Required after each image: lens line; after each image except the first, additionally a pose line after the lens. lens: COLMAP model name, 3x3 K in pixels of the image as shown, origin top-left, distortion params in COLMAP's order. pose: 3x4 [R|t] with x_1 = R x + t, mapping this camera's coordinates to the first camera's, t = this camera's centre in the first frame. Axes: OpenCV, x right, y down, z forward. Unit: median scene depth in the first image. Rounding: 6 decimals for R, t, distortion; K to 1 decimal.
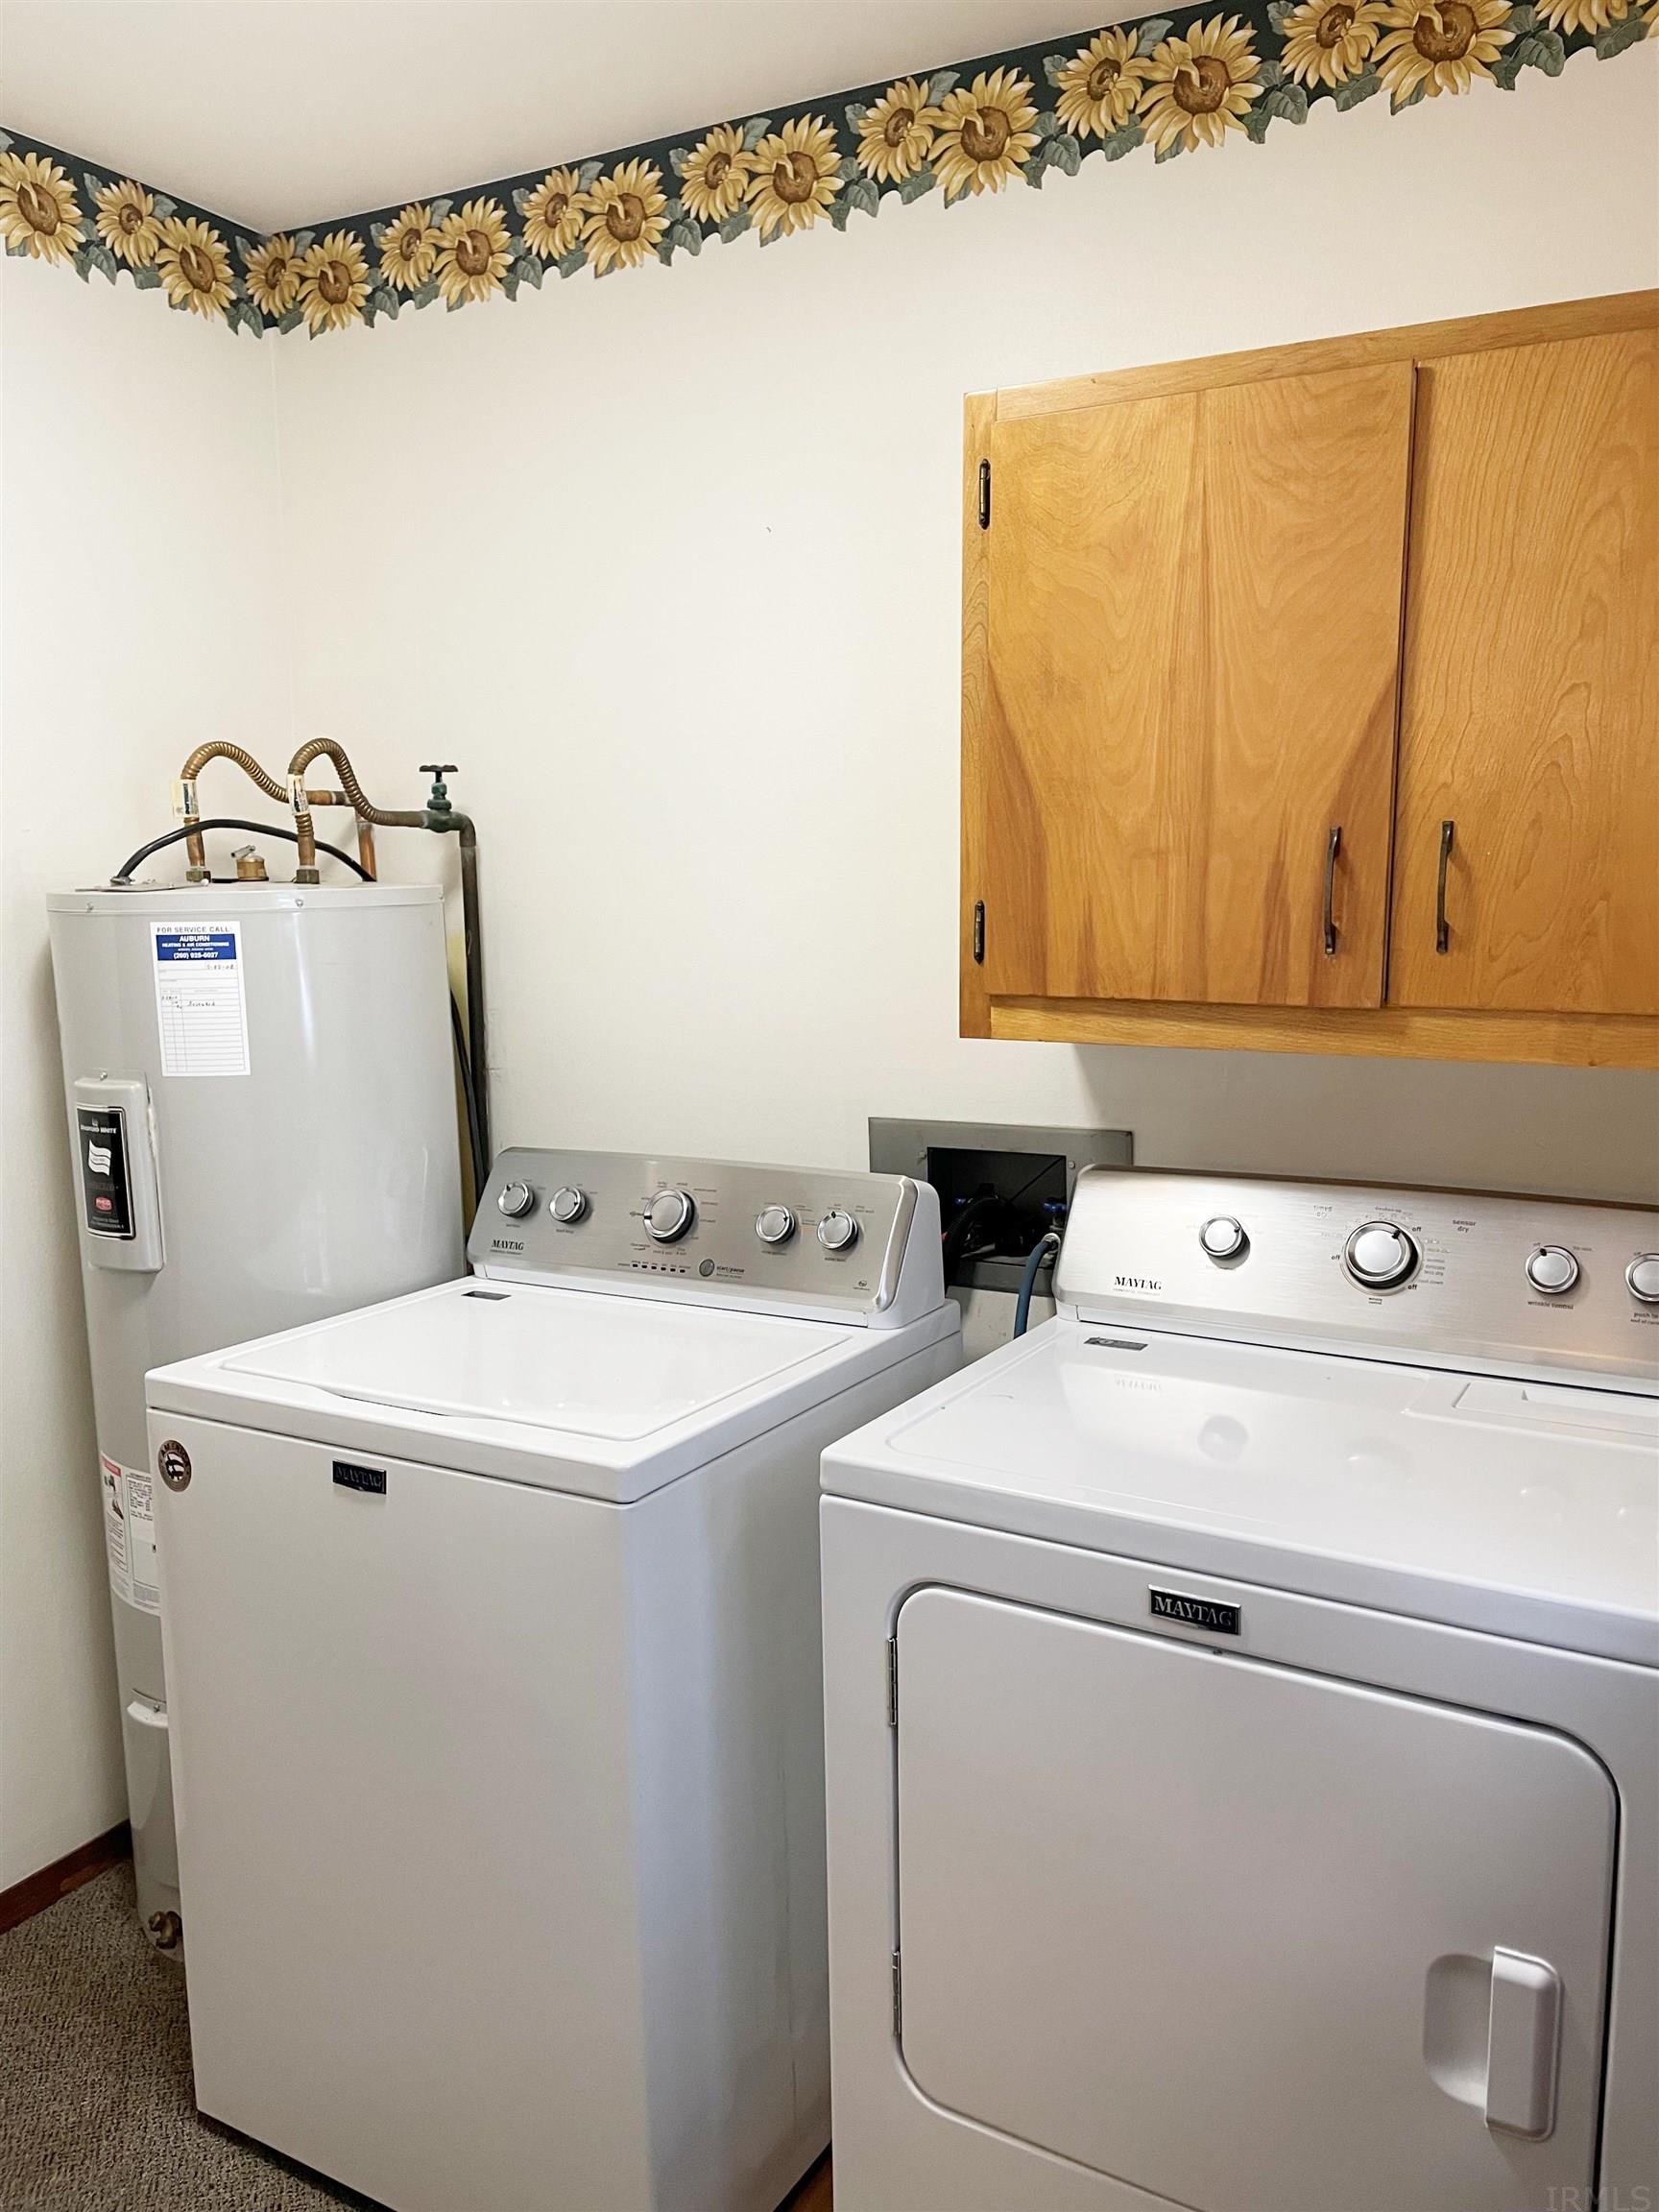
lens RADIAL K [[1662.6, 0, 827.9], [0, 1662.6, 1105.6], [0, 0, 1]] dist [0.085578, -0.097381]
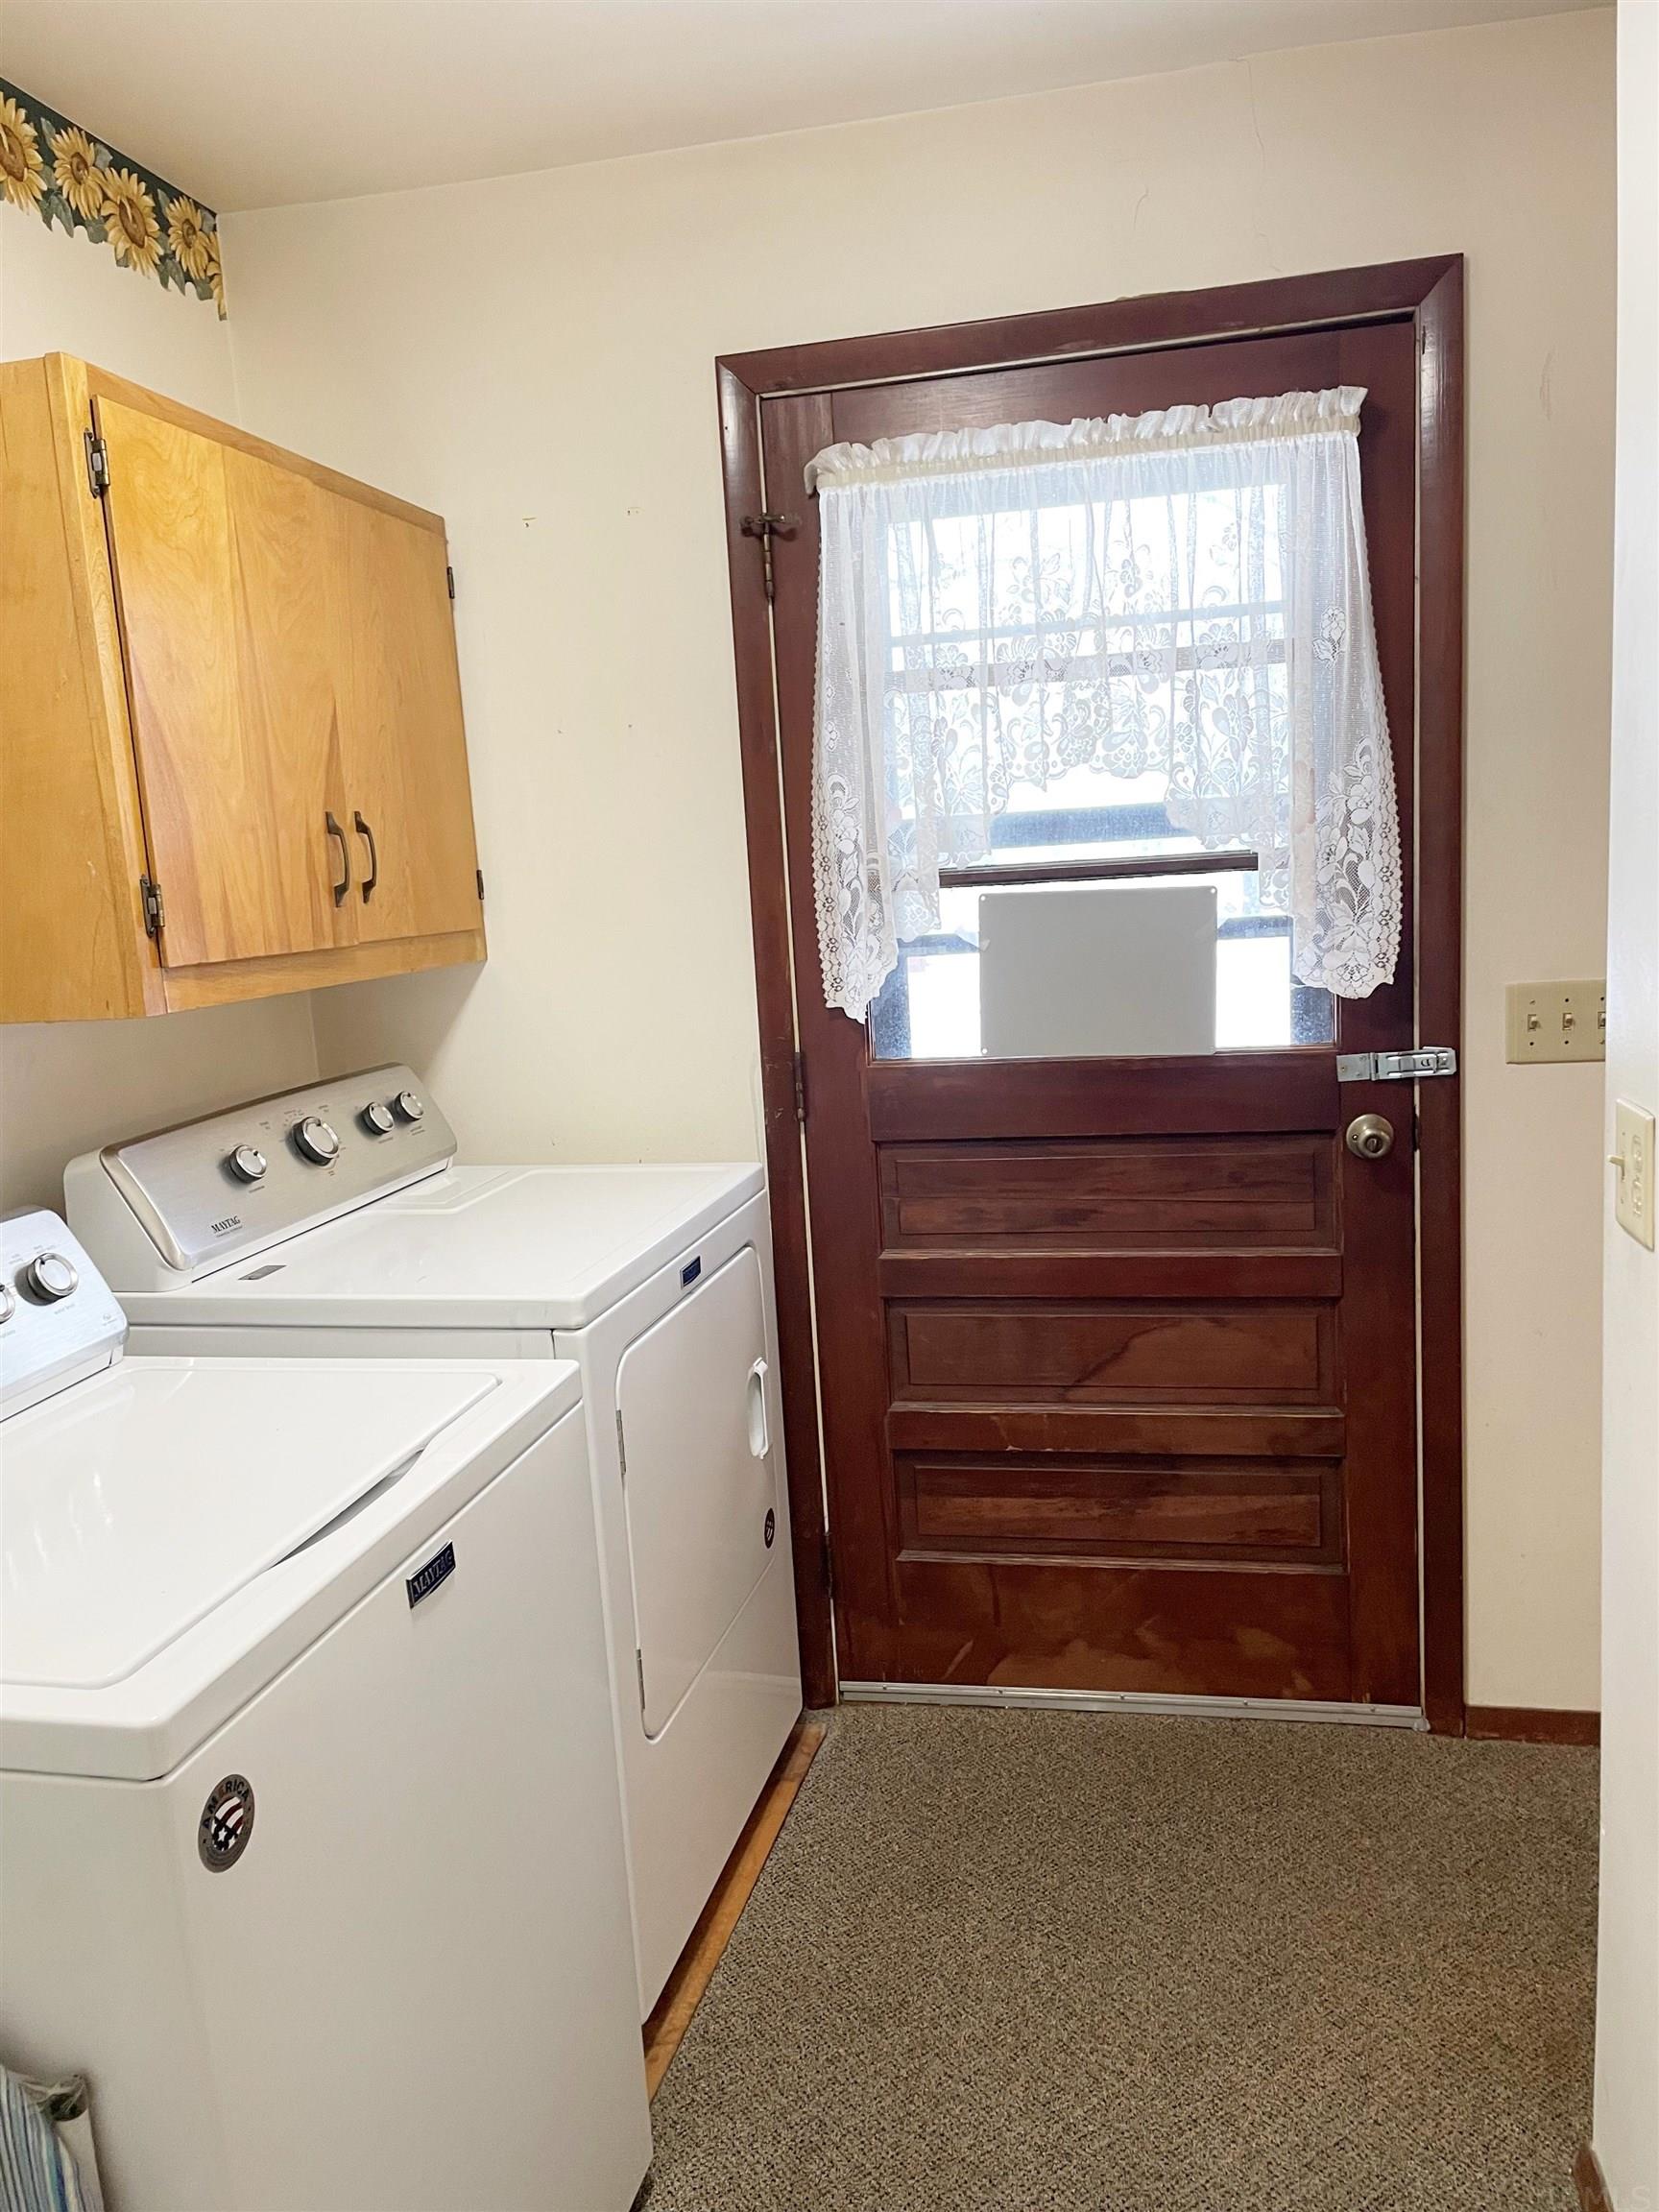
lens RADIAL K [[1662.6, 0, 828.1], [0, 1662.6, 1110.9], [0, 0, 1]] dist [0.085578, -0.097381]
pose [[-0.286019, -0.120931, 0.950562, -1.079787], [0.200025, 0.962616, 0.182651, -0.098650], [-0.937114, 0.242378, -0.251137, 0.991878]]
